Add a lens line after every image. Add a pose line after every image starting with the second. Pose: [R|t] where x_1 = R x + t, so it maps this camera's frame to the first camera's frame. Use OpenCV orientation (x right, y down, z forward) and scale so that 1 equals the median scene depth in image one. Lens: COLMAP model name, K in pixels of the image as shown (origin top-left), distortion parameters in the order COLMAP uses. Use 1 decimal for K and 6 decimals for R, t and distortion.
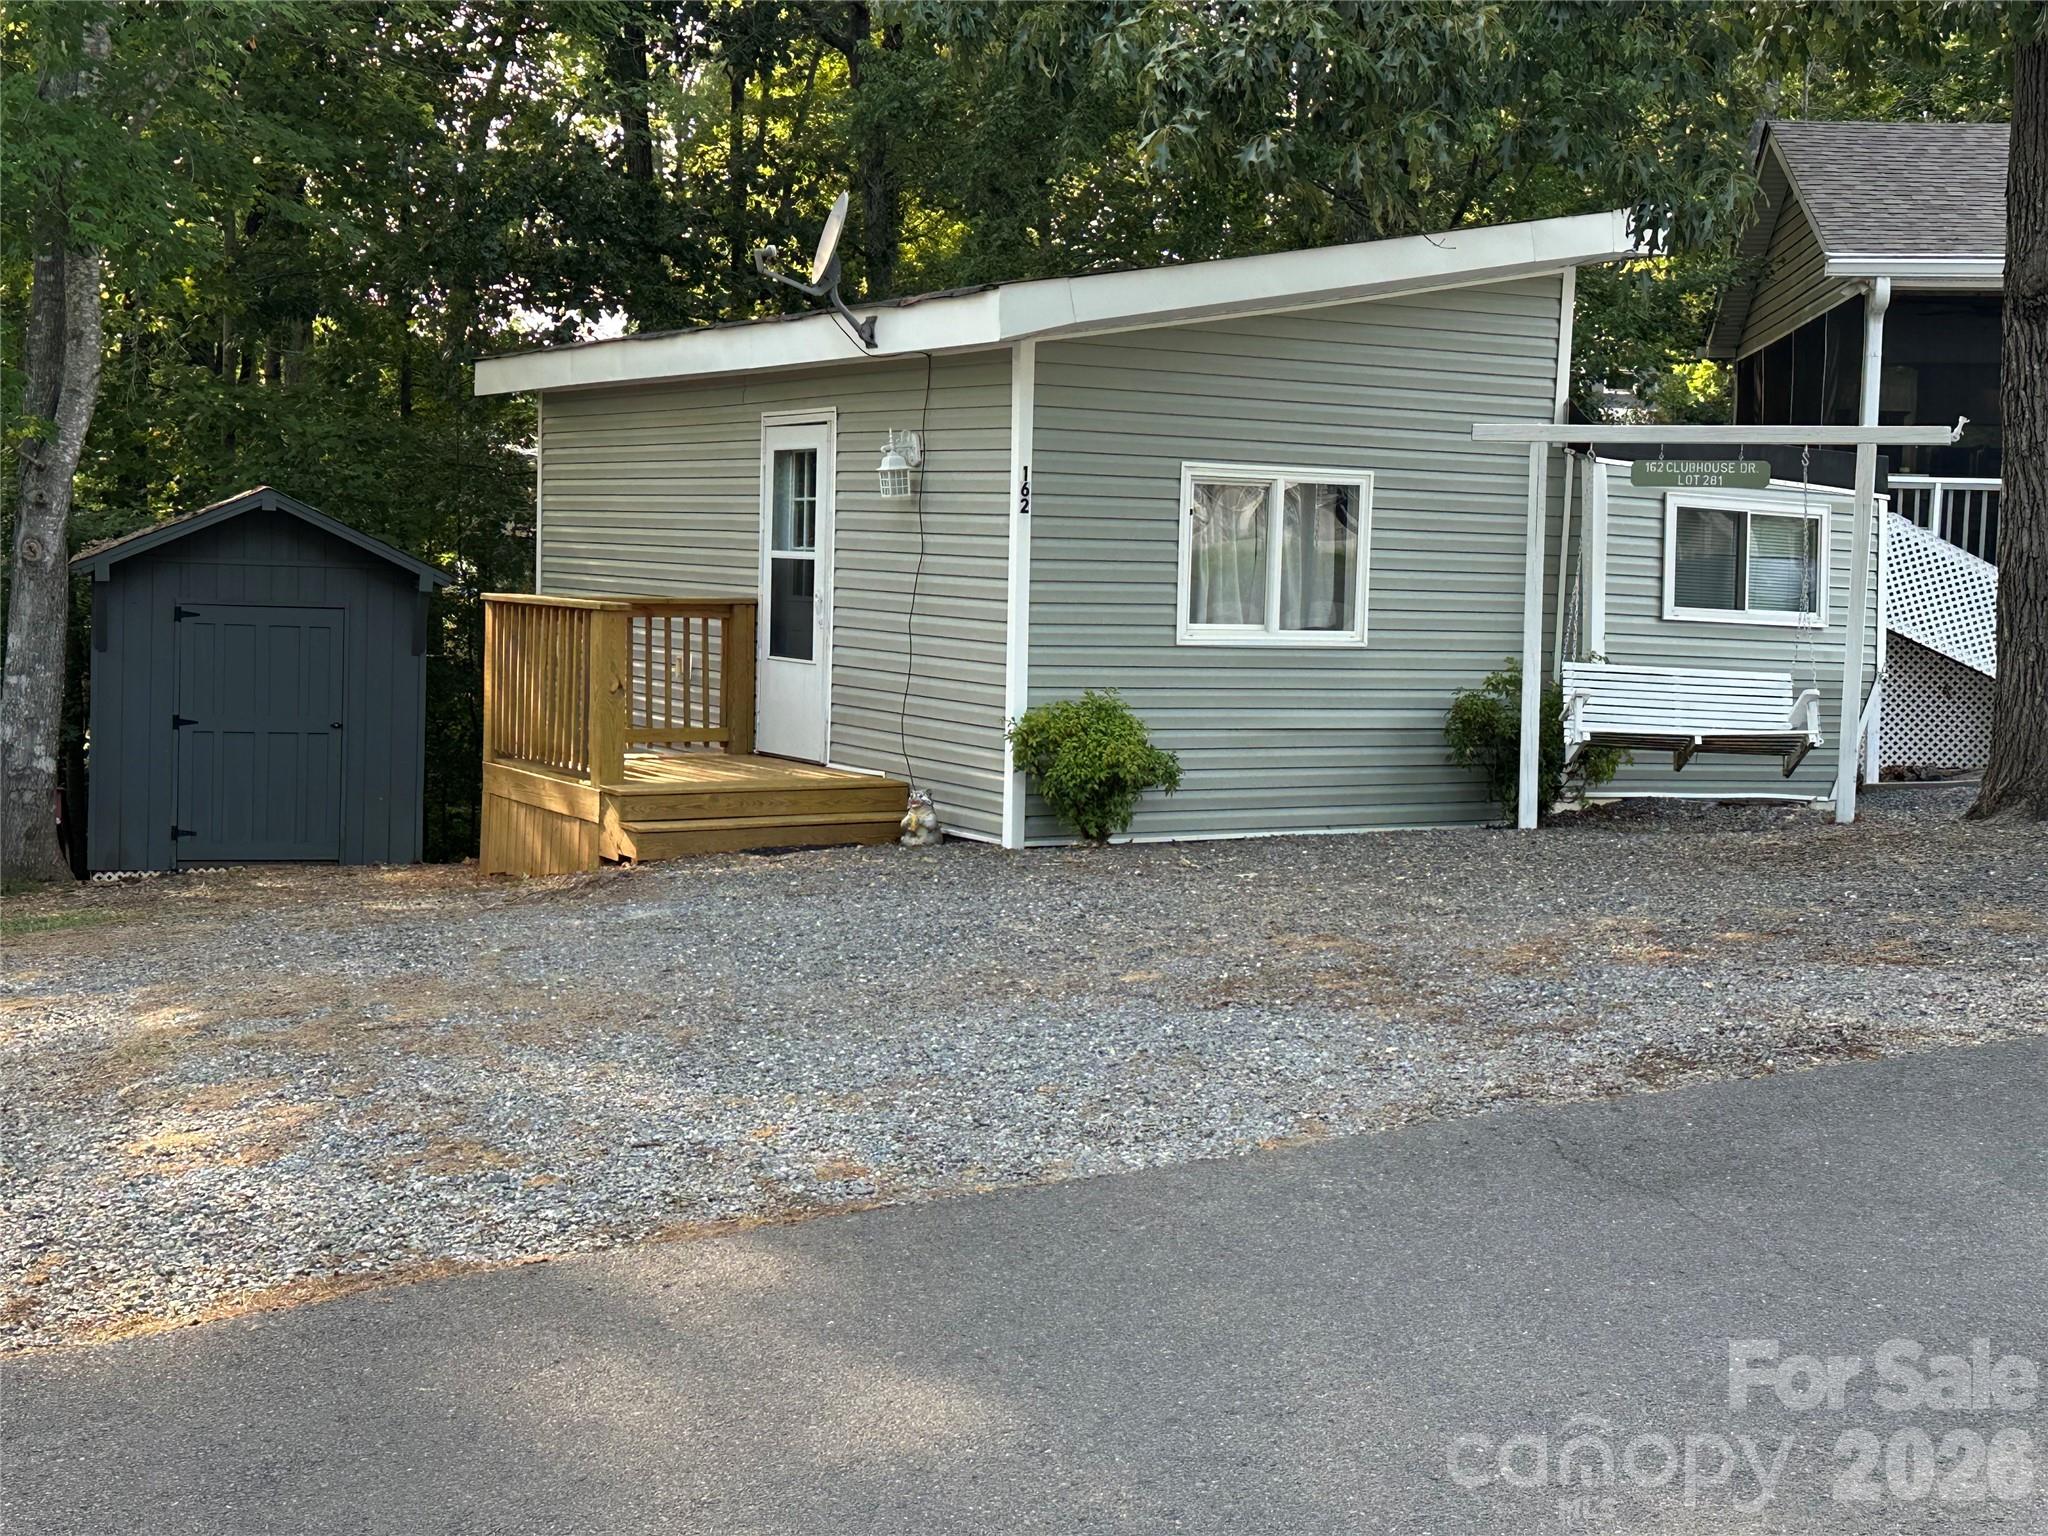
lens RADIAL K [[2645.2, 0, 1040.0], [0, 2645.2, 740.2], [0, 0, 1]] dist [0.139994, 0.000000]
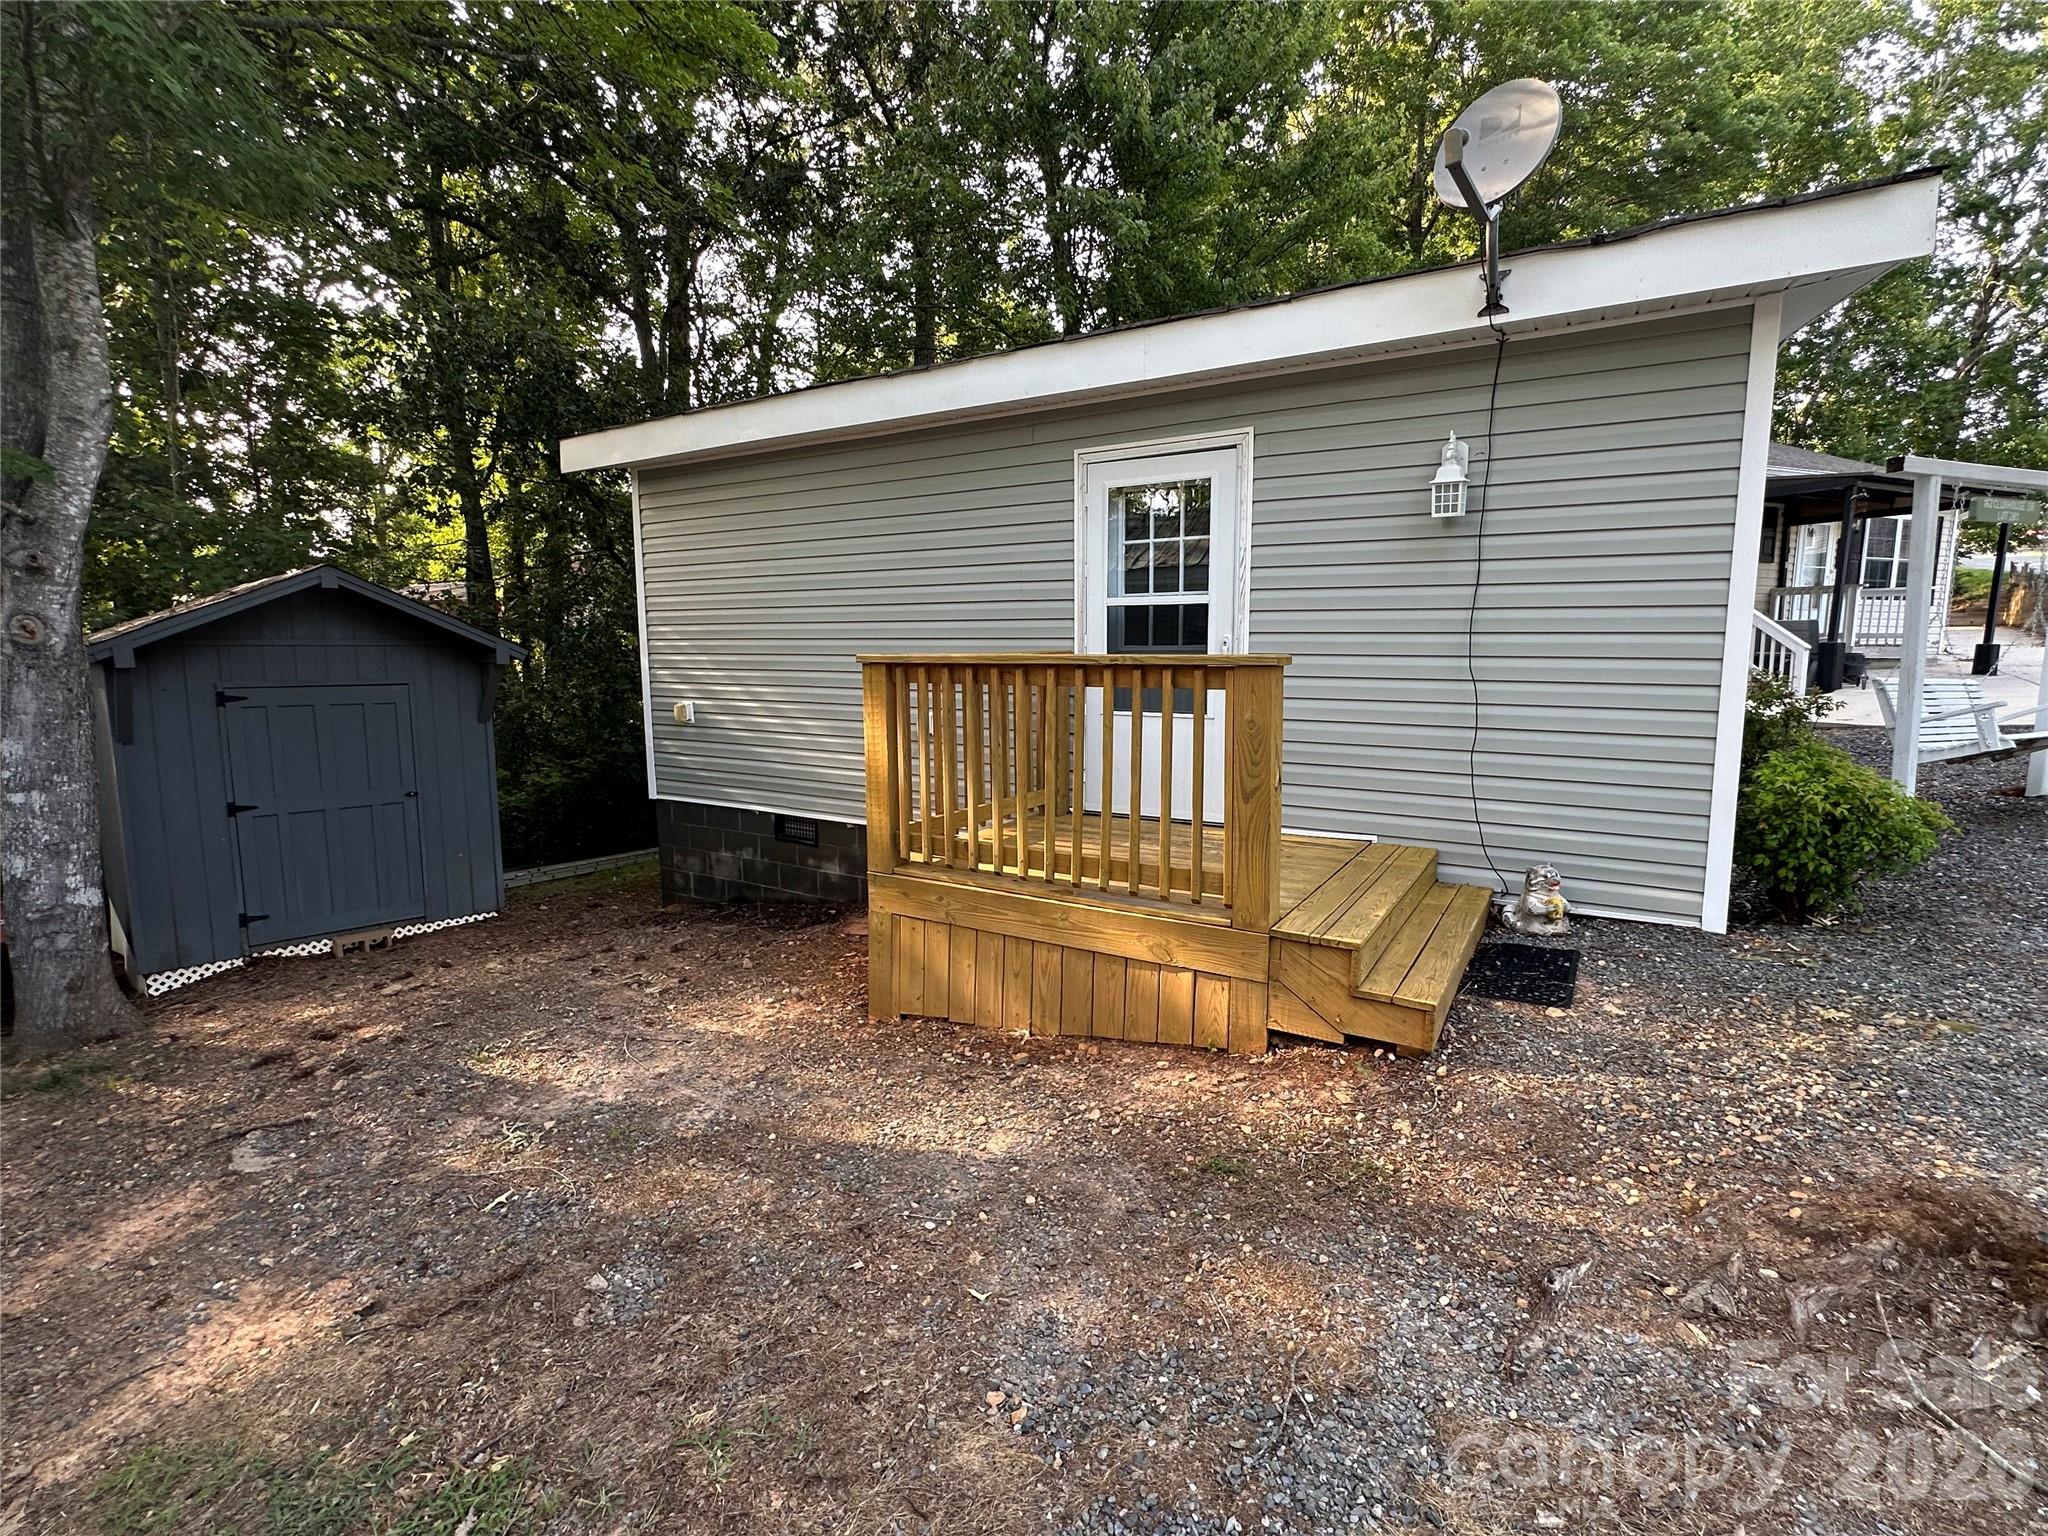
lens RADIAL K [[949.6, 0, 1032.0], [0, 949.6, 770.4], [0, 0, 1]] dist [-0.005240, 0.002583]
pose [[0.881670, -0.093112, 0.462589, -0.301343], [0.061263, 0.994628, 0.083439, -0.042999], [-0.467873, -0.045226, 0.882638, 0.755703]]
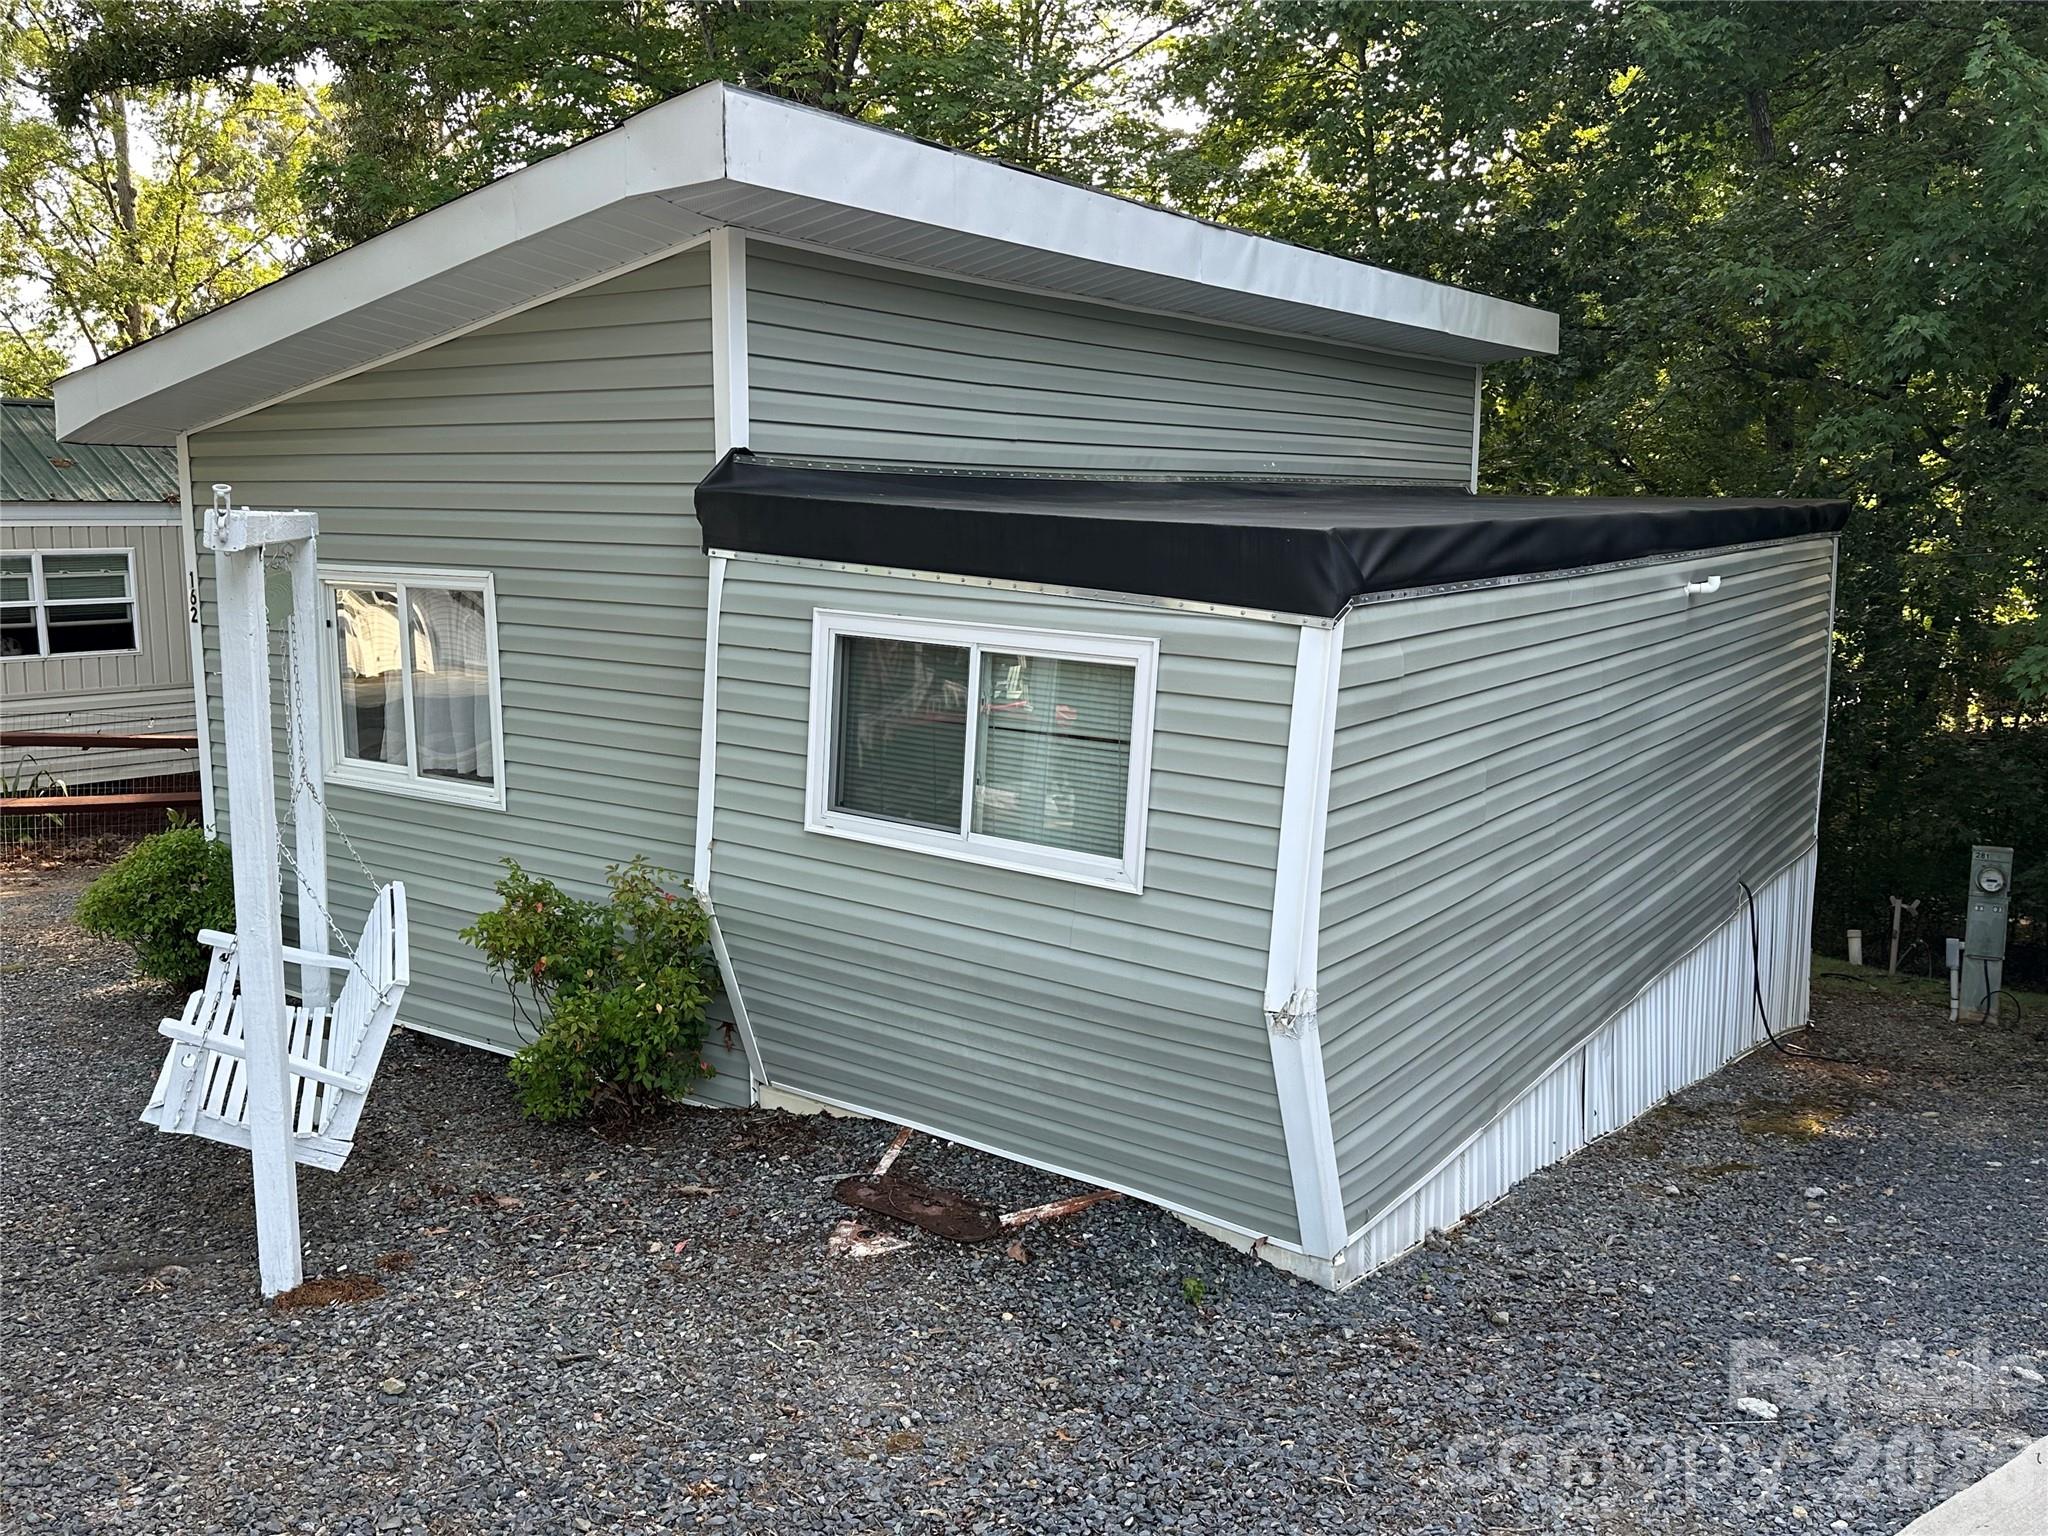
lens RADIAL K [[1662.5, 0, 1034.6], [0, 1662.5, 742.6], [0, 0, 1]] dist [0.078638, -0.026598]
pose [[0.416276, 0.103089, -0.903375, 0.583302], [-0.051089, 0.994634, 0.089961, -0.100082], [0.907802, 0.008704, 0.419309, 0.908263]]
